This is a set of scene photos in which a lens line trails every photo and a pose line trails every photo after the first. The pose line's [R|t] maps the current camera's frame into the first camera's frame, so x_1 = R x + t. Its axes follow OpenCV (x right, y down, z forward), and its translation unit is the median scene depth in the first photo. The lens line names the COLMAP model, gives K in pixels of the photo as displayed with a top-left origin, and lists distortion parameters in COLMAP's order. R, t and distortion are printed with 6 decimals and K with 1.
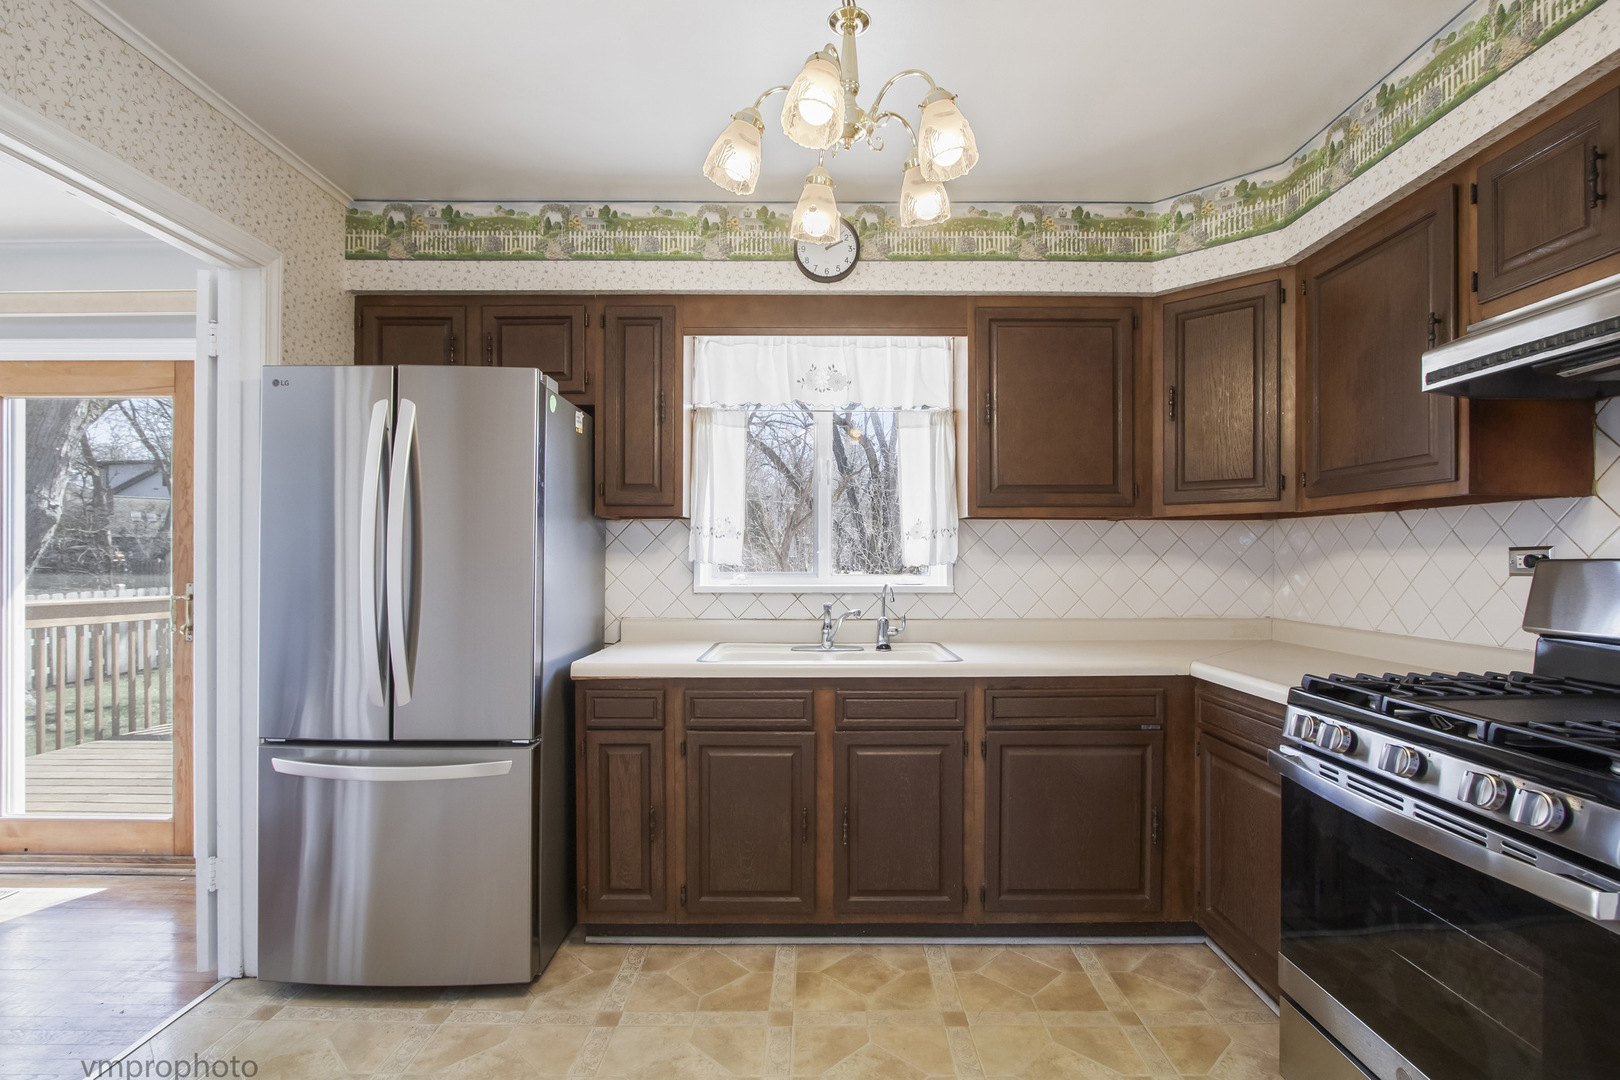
lens RADIAL K [[803.2, 0, 805.9], [0, 803.2, 555.3], [0, 0, 1]] dist [-0.001080, 0.000190]
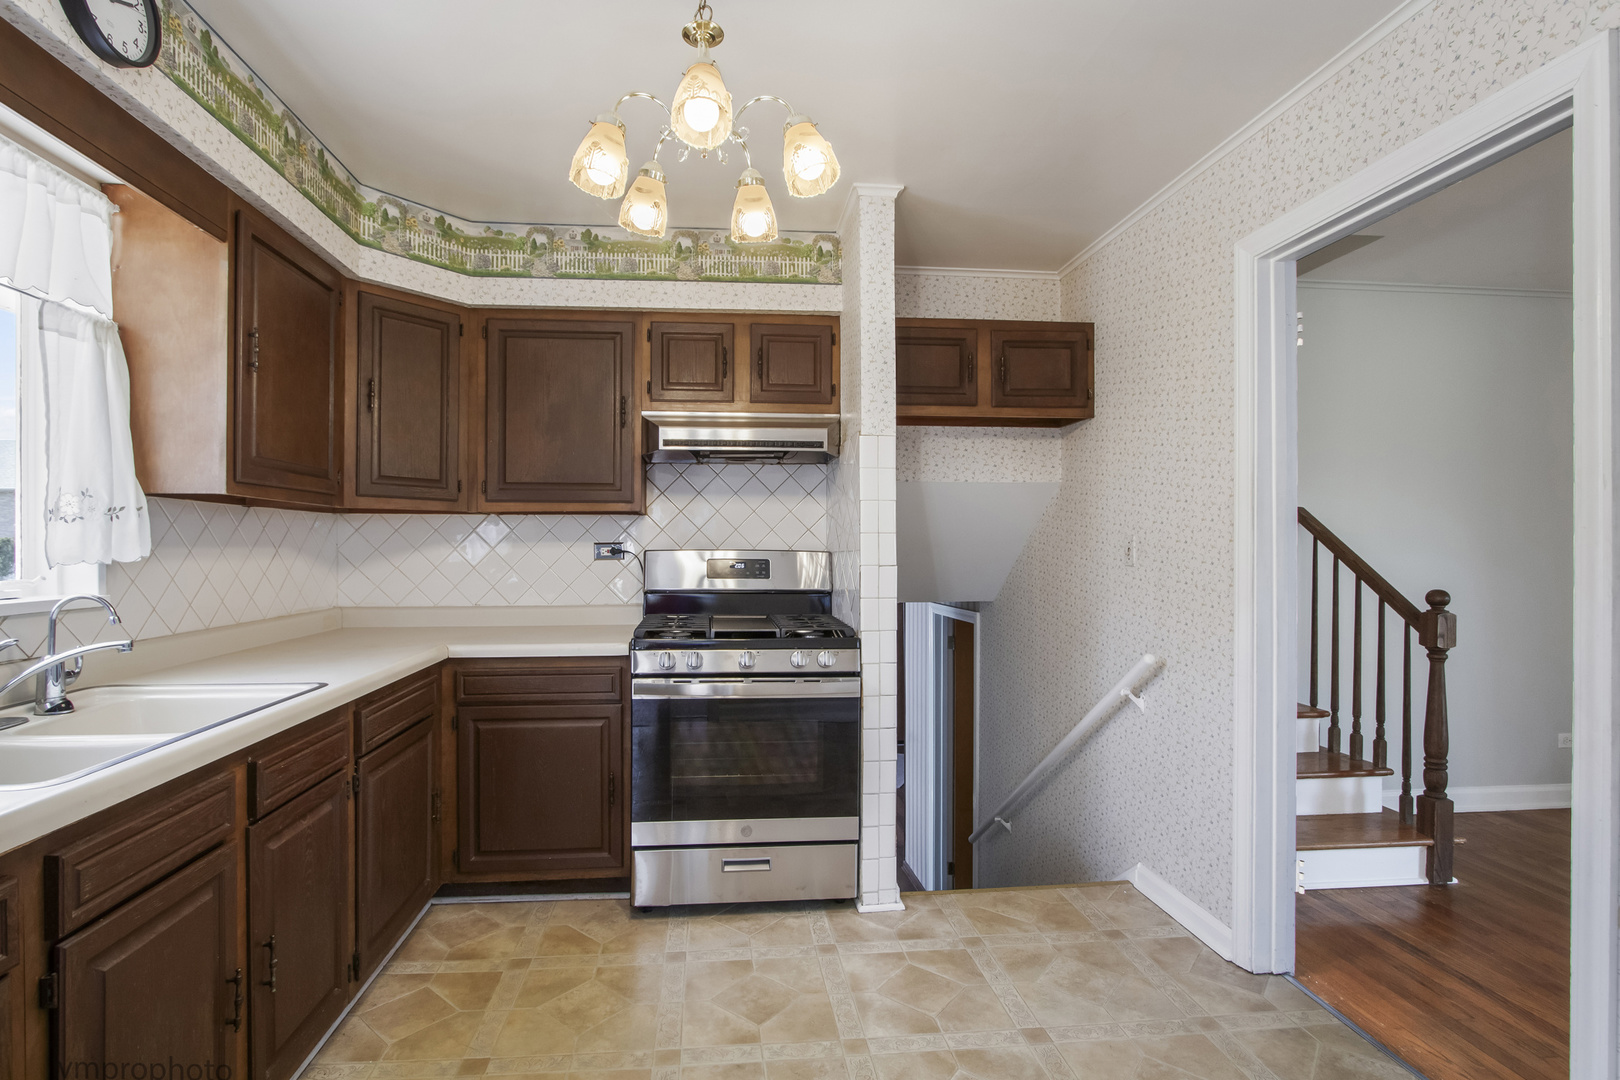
lens RADIAL K [[762.7, 0, 817.7], [0, 762.7, 547.2], [0, 0, 1]] dist [-0.011575, 0.000142]
pose [[-0.121064, -0.002067, 0.992643, -0.611212], [-0.002872, 0.999994, 0.001732, -0.004271], [-0.992641, -0.002641, -0.121069, 0.632845]]
